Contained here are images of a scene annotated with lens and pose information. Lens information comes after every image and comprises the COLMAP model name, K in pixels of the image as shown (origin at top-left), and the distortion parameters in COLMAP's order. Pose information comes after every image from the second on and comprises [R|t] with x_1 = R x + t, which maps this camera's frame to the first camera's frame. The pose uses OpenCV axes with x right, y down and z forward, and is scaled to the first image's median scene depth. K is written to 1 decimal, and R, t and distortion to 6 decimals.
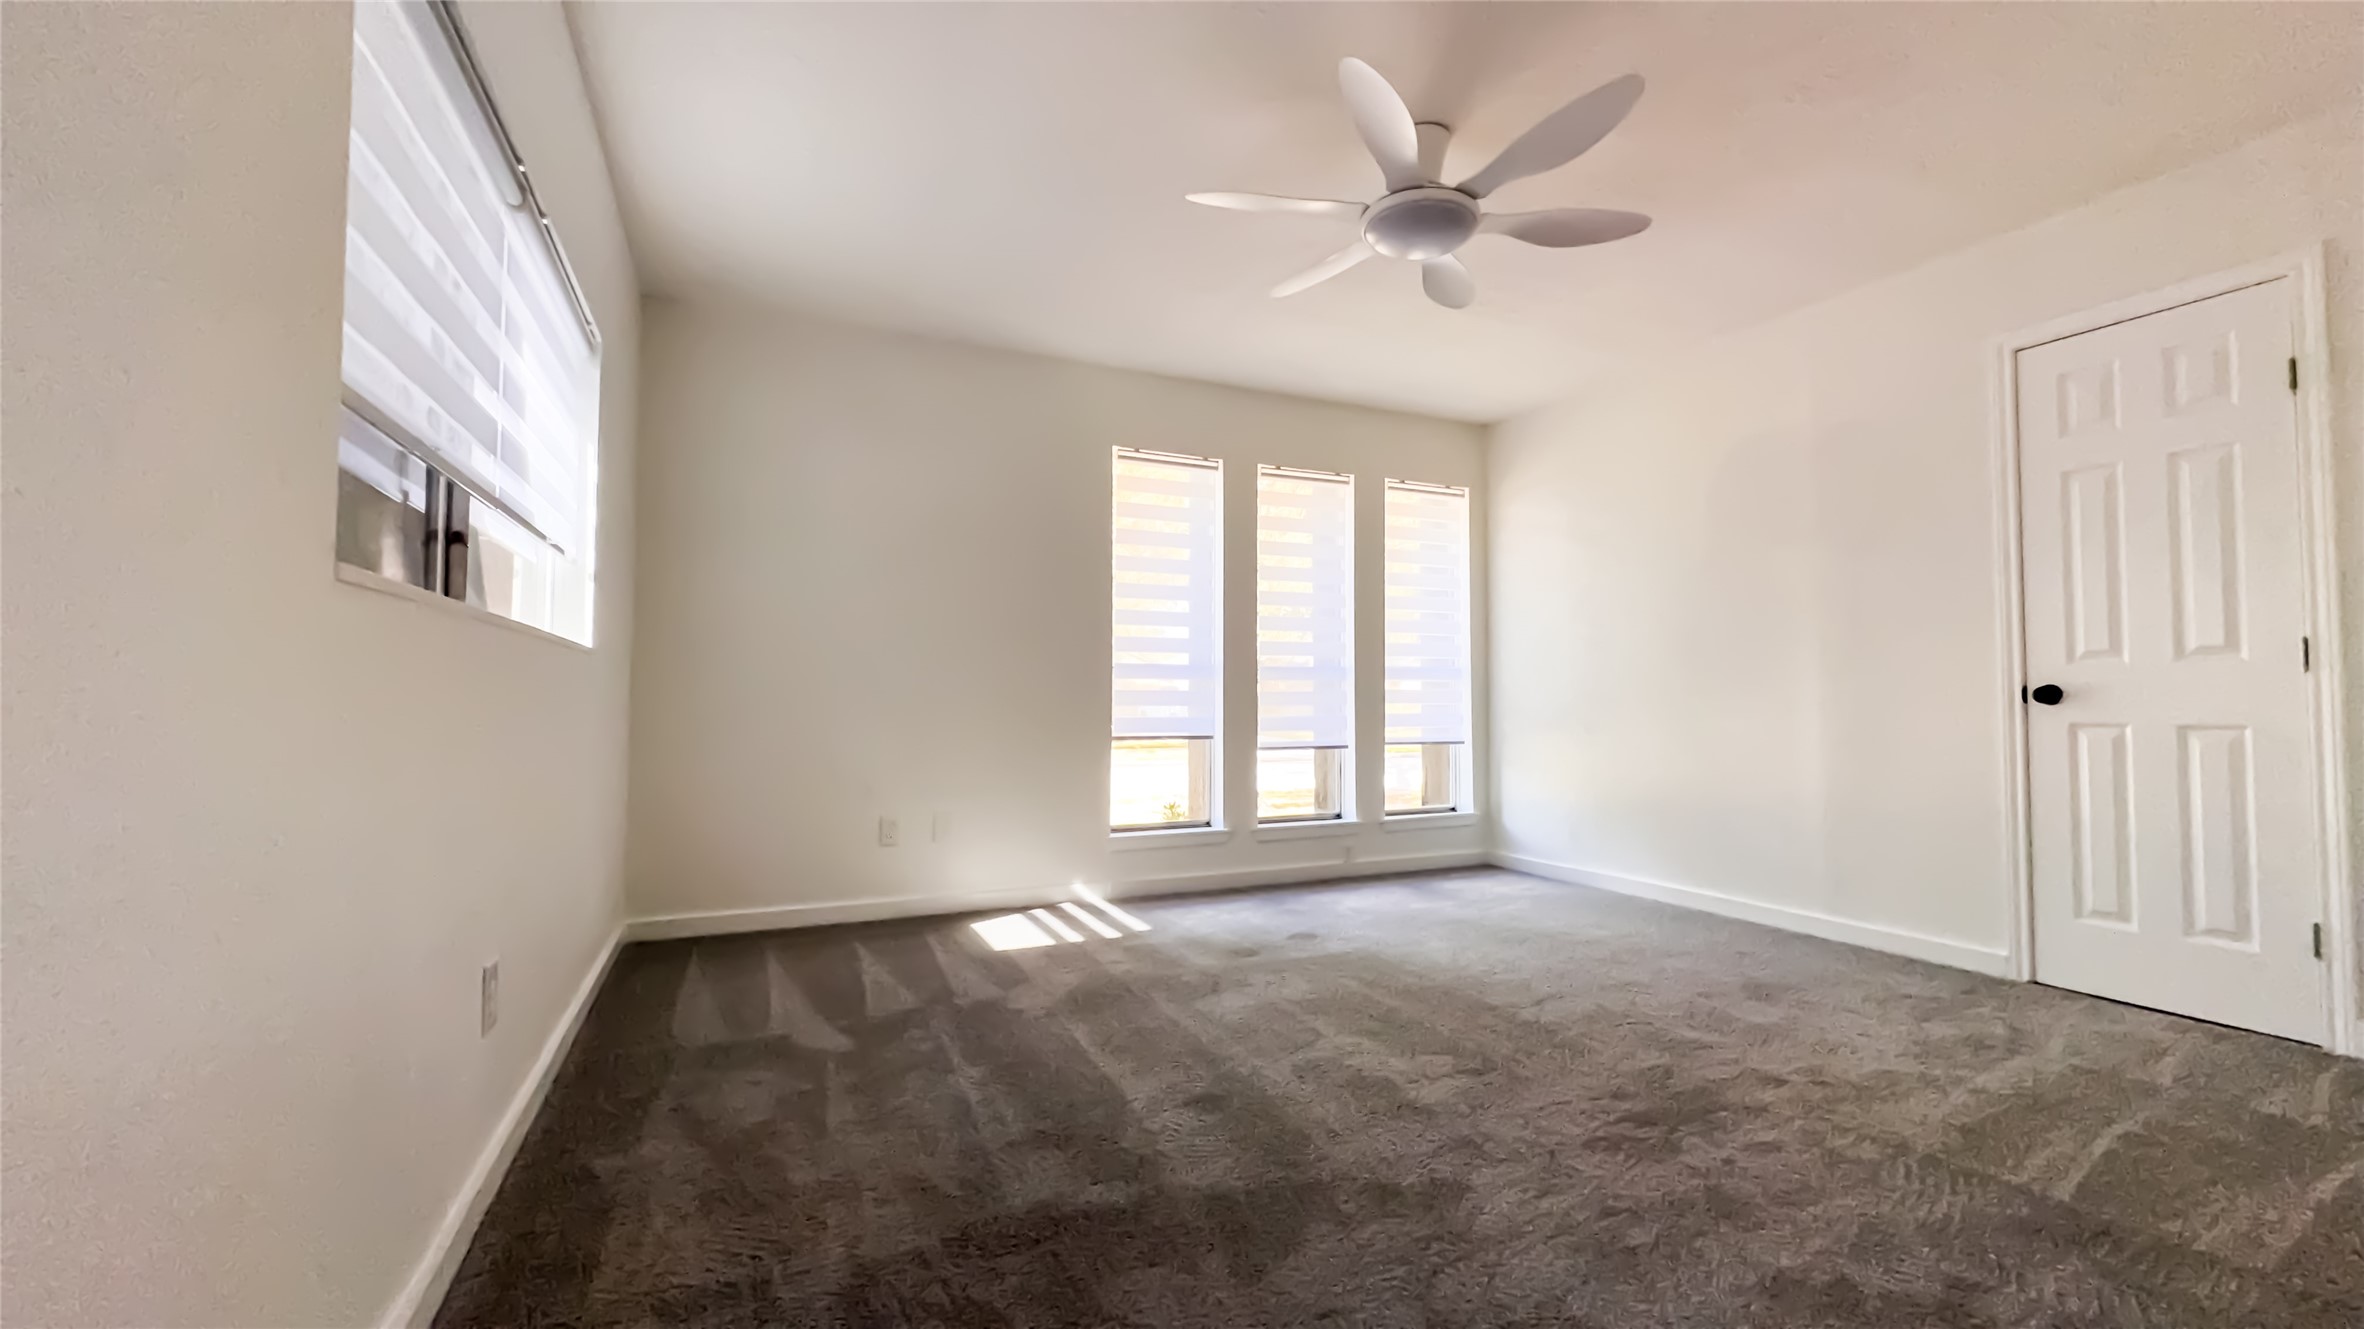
lens RADIAL K [[946.6, 0, 1182.0], [0, 946.6, 664.5], [0, 0, 1]] dist [-0.001093, 0.000144]
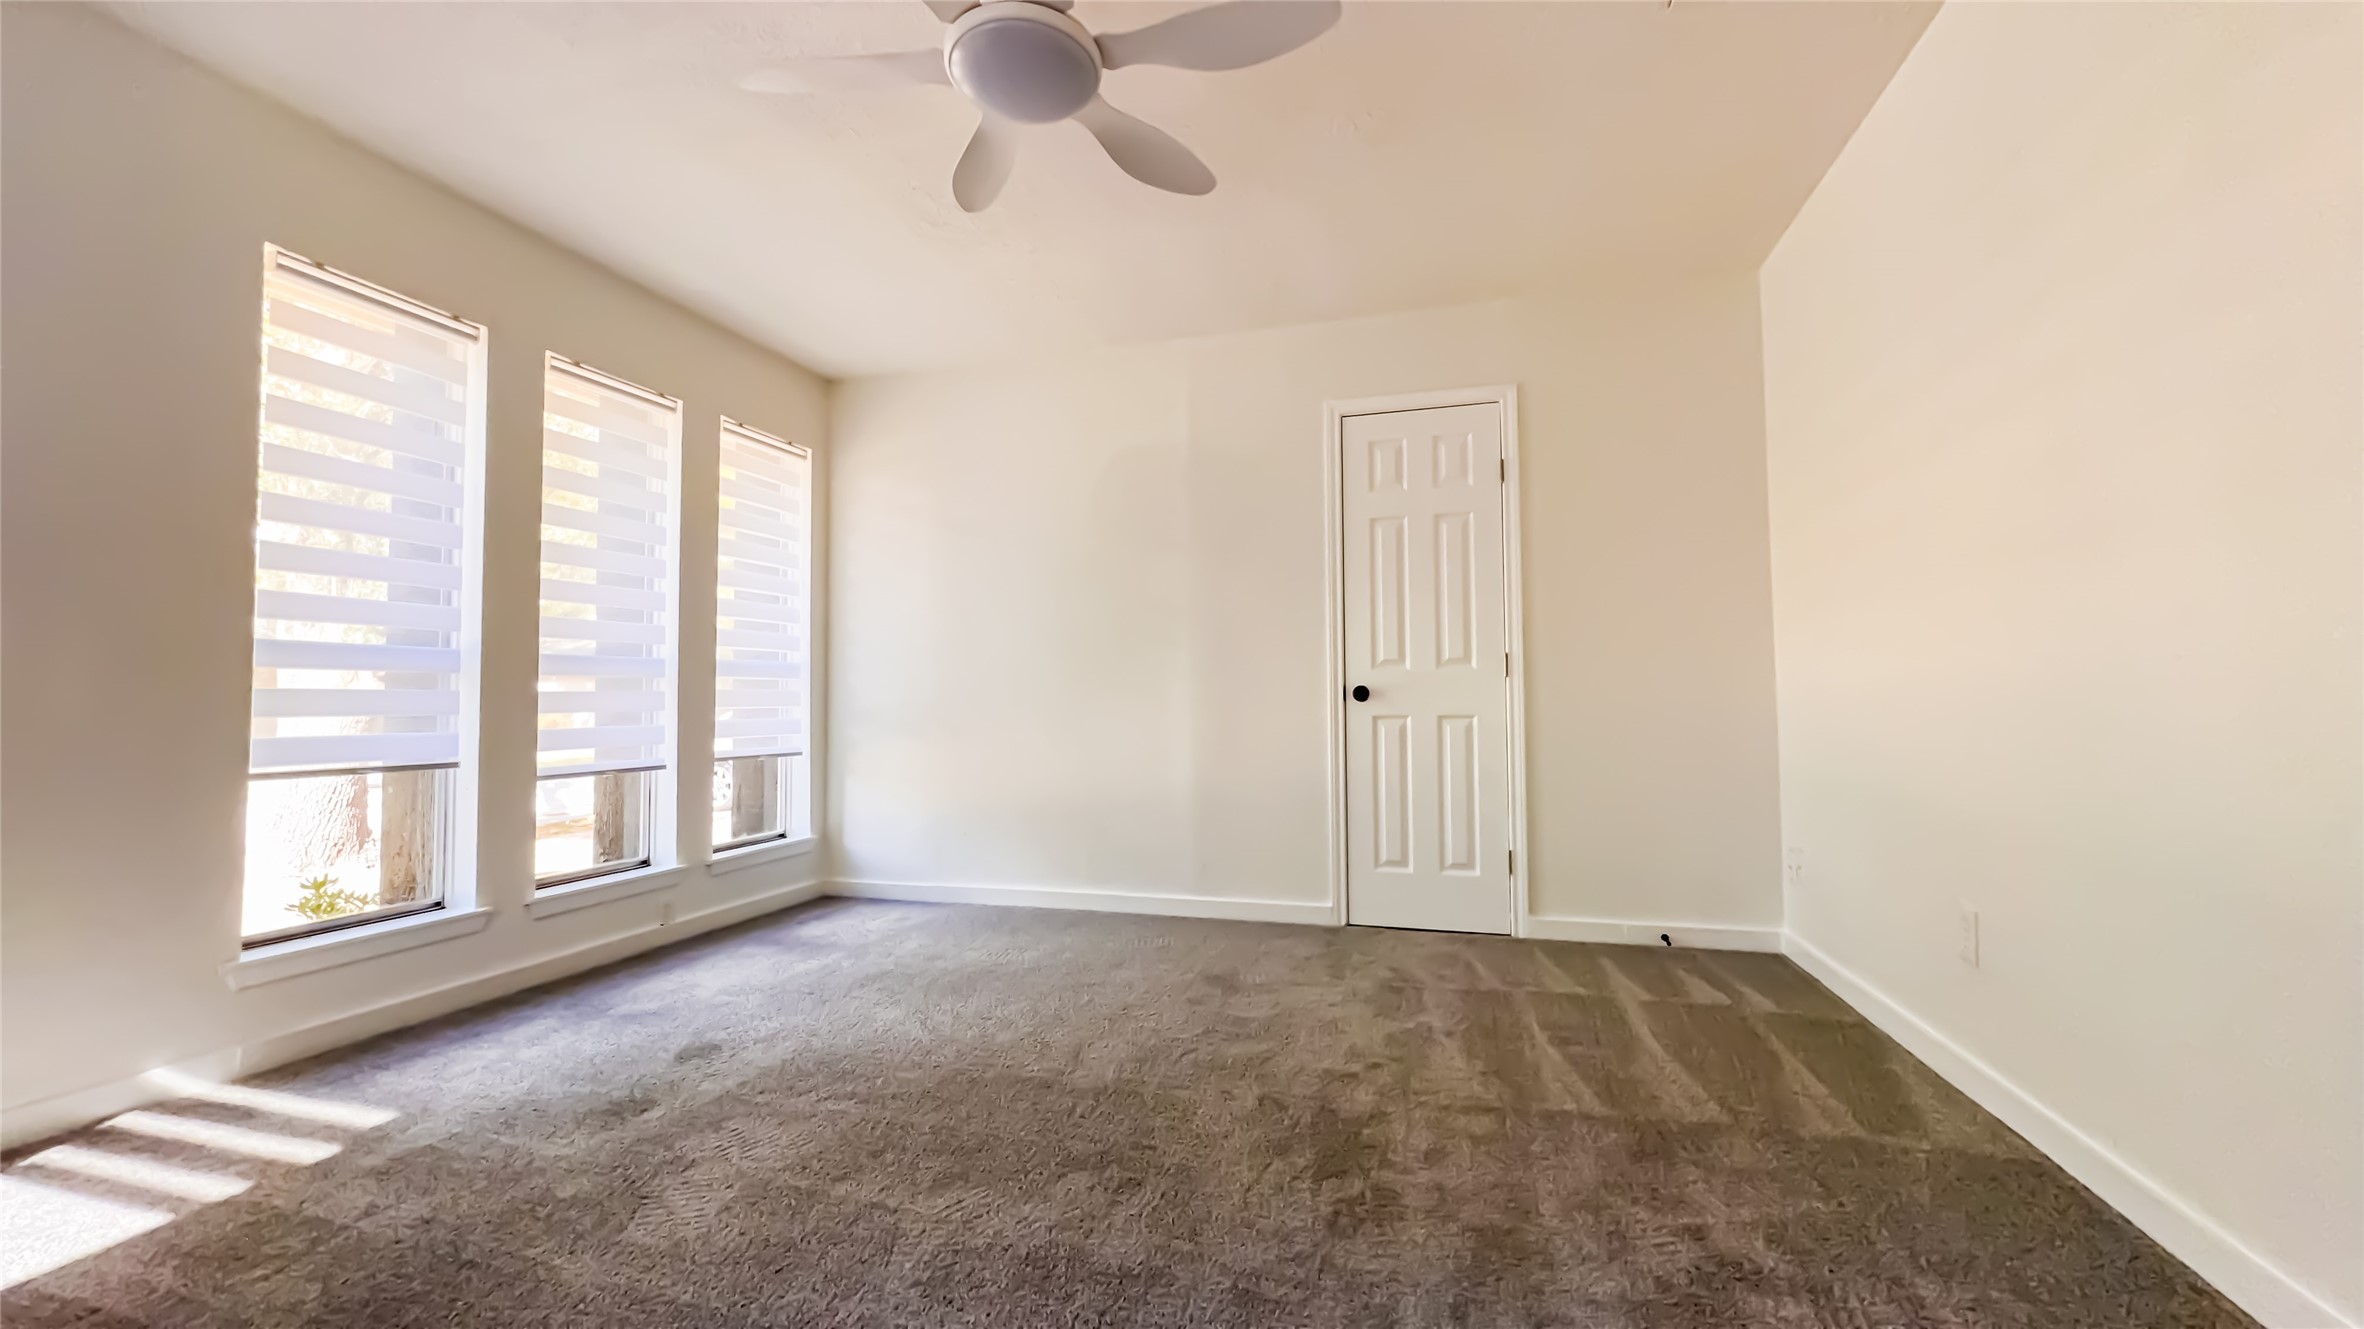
lens RADIAL K [[946.6, 0, 1182.0], [0, 946.6, 664.5], [0, 0, 1]] dist [-0.001093, 0.000144]
pose [[0.658830, 0.021815, 0.751976, -0.192590], [-0.019141, 0.999742, -0.012233, 0.013693], [-0.752049, -0.006334, 0.659077, 0.357914]]
